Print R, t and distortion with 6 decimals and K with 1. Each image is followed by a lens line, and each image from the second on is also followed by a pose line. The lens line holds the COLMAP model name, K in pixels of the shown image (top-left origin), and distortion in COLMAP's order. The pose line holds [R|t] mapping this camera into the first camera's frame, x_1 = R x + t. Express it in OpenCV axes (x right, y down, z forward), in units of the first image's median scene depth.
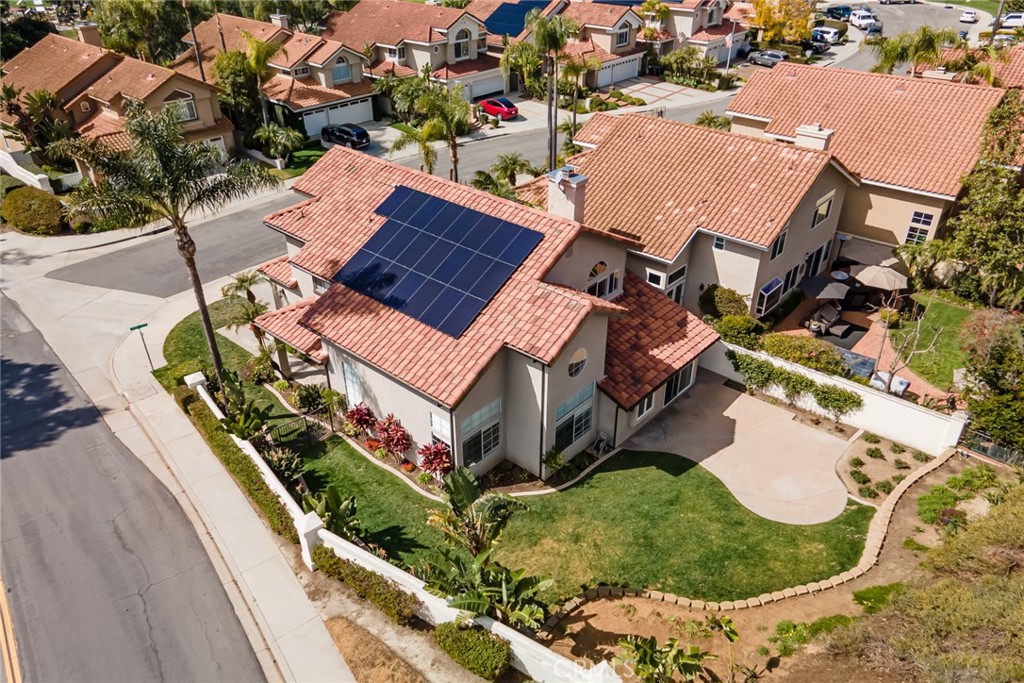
lens RADIAL K [[739.8, 0, 512.0], [0, 739.8, 341.5], [0, 0, 1]] dist [0.035936, -0.001391]
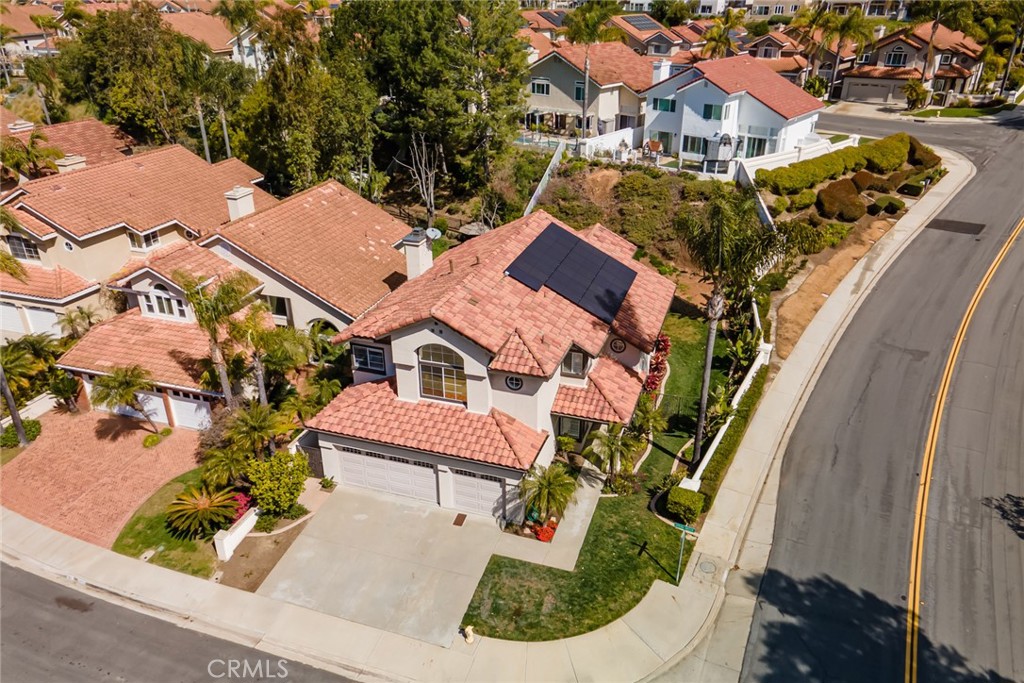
lens RADIAL K [[739.8, 0, 512.0], [0, 739.8, 341.5], [0, 0, 1]] dist [0.035936, -0.001391]
pose [[-0.374395, -0.450243, 0.810623, -1.103255], [0.490983, 0.645343, 0.585208, -0.796723], [-0.786615, 0.617101, -0.020551, 1.156521]]
